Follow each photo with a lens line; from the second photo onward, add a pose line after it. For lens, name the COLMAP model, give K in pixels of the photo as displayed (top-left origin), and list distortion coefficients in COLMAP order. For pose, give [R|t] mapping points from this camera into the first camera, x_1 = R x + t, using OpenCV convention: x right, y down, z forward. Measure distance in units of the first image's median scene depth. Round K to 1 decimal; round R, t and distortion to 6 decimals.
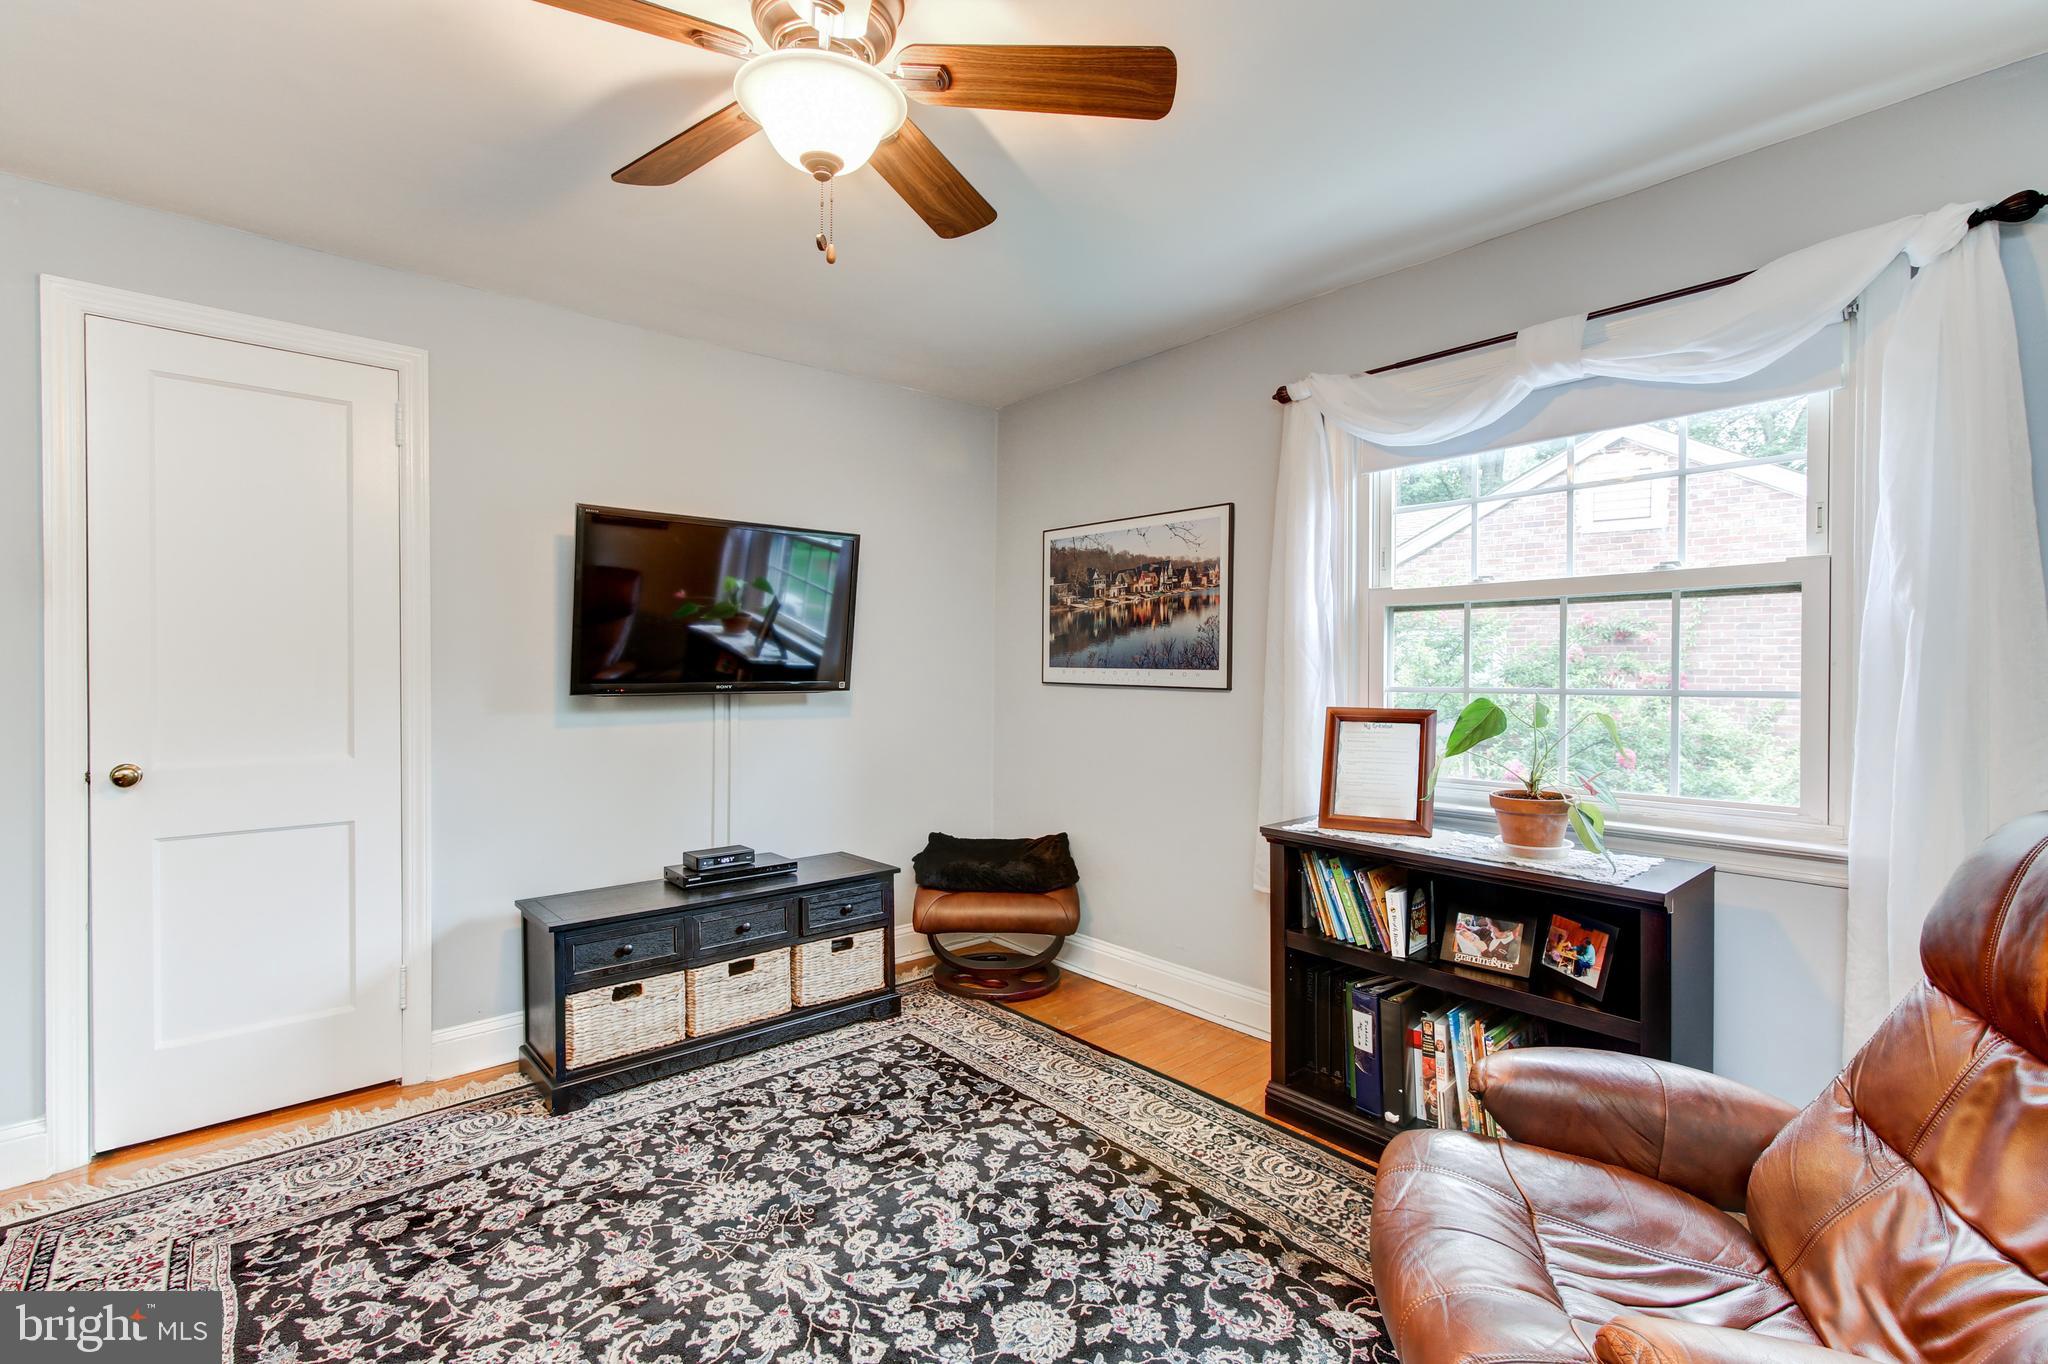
lens RADIAL K [[924.1, 0, 1034.7], [0, 924.1, 679.0], [0, 0, 1]] dist [0.000137, 0.000204]
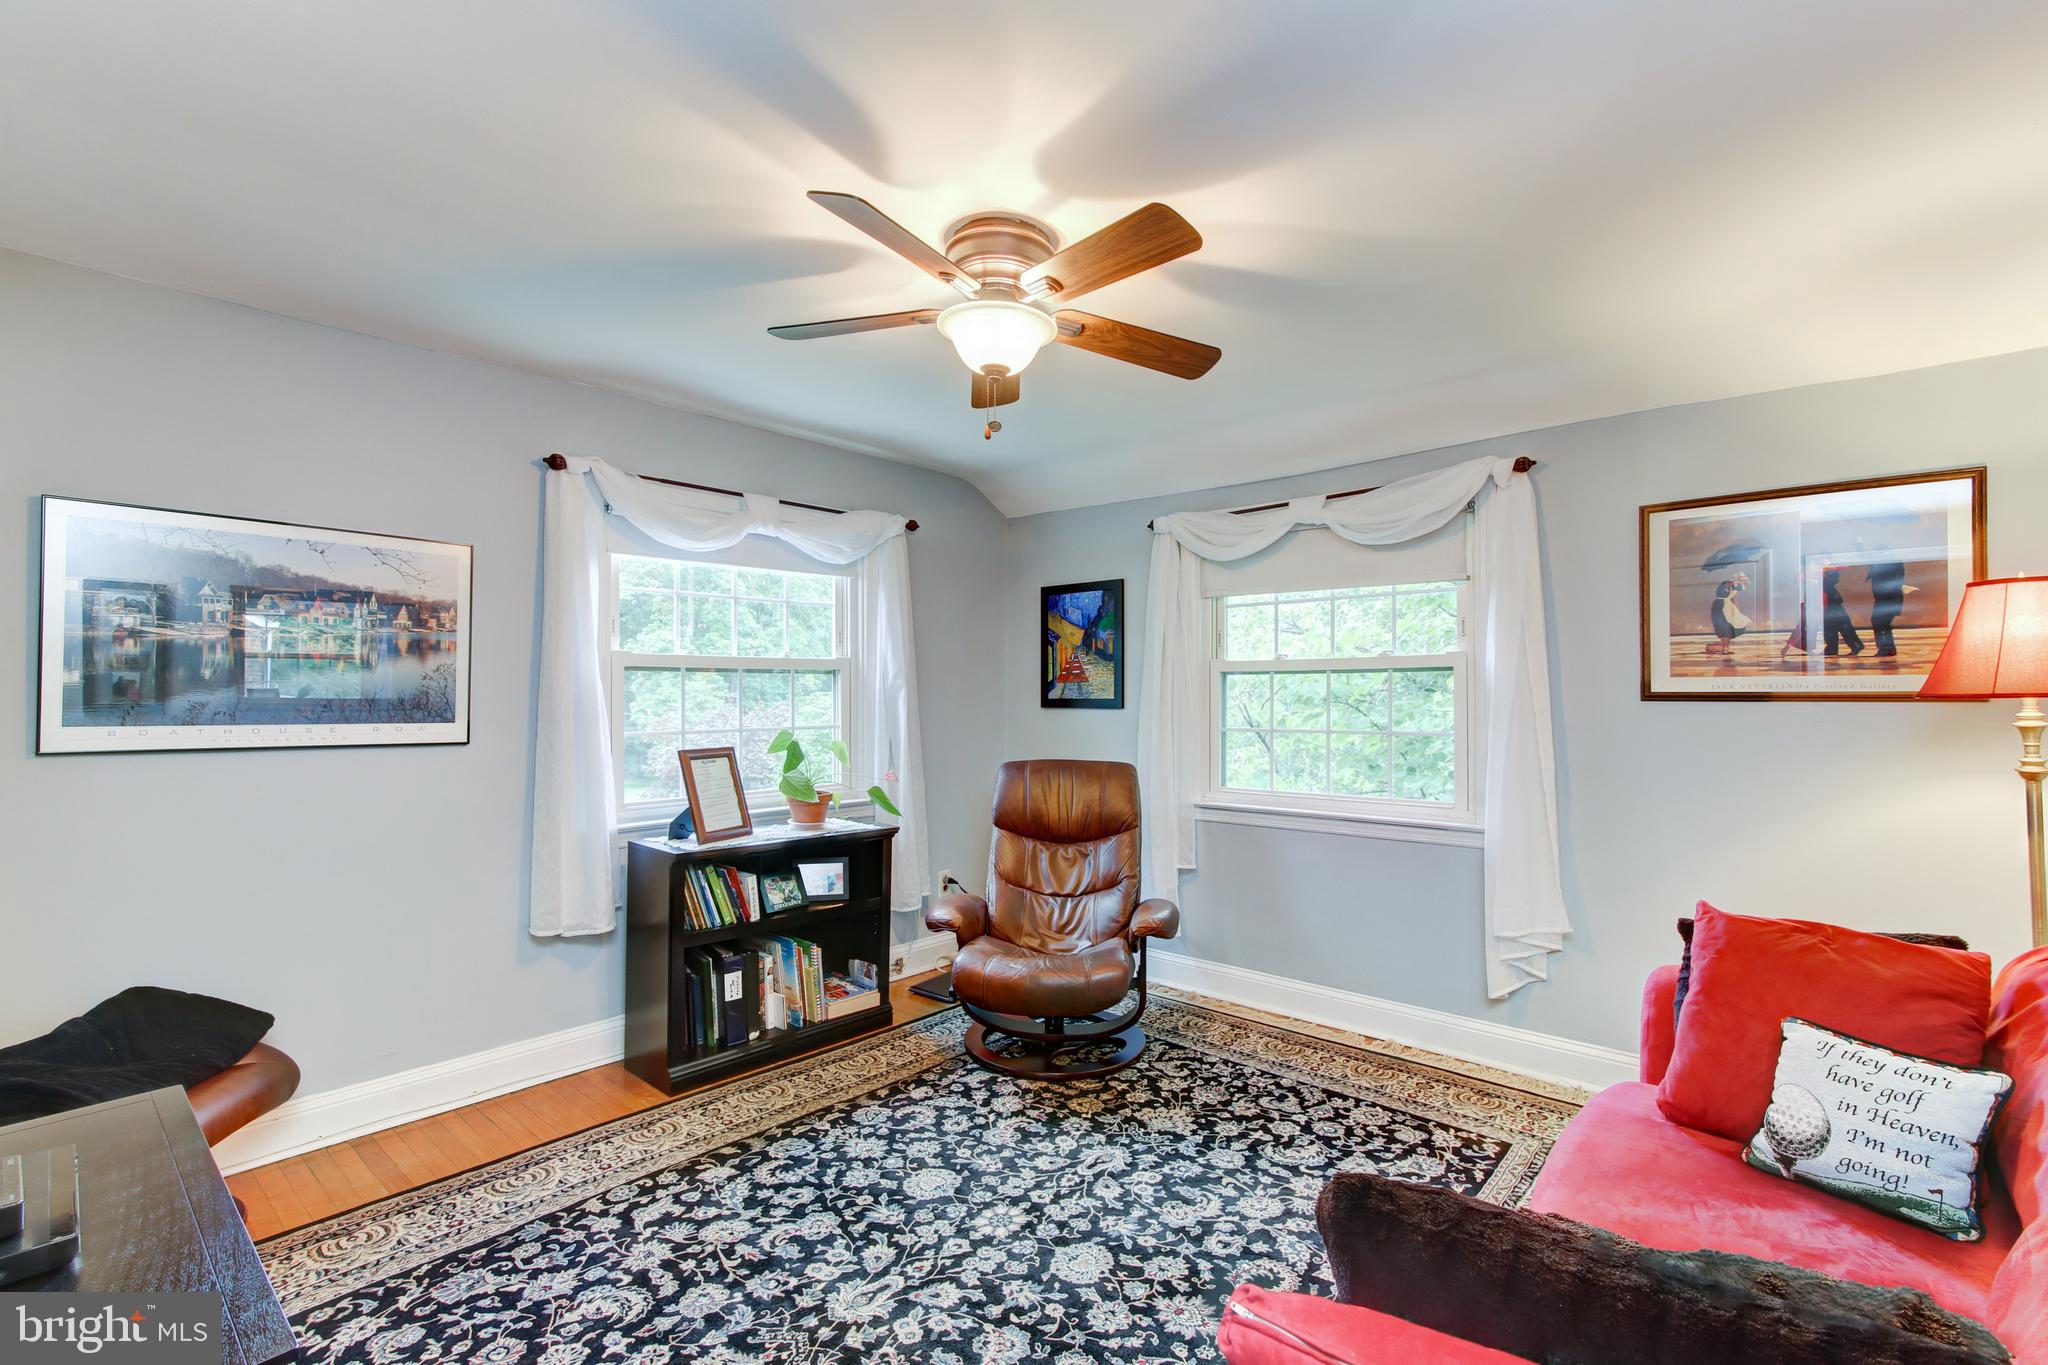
lens RADIAL K [[924.1, 0, 1034.7], [0, 924.1, 679.5], [0, 0, 1]] dist [0.000137, 0.000204]
pose [[-0.121947, 0.014861, 0.992425, -1.083542], [0.008790, 0.999865, -0.013892, -0.047989], [-0.992498, 0.007030, -0.122061, 0.743544]]
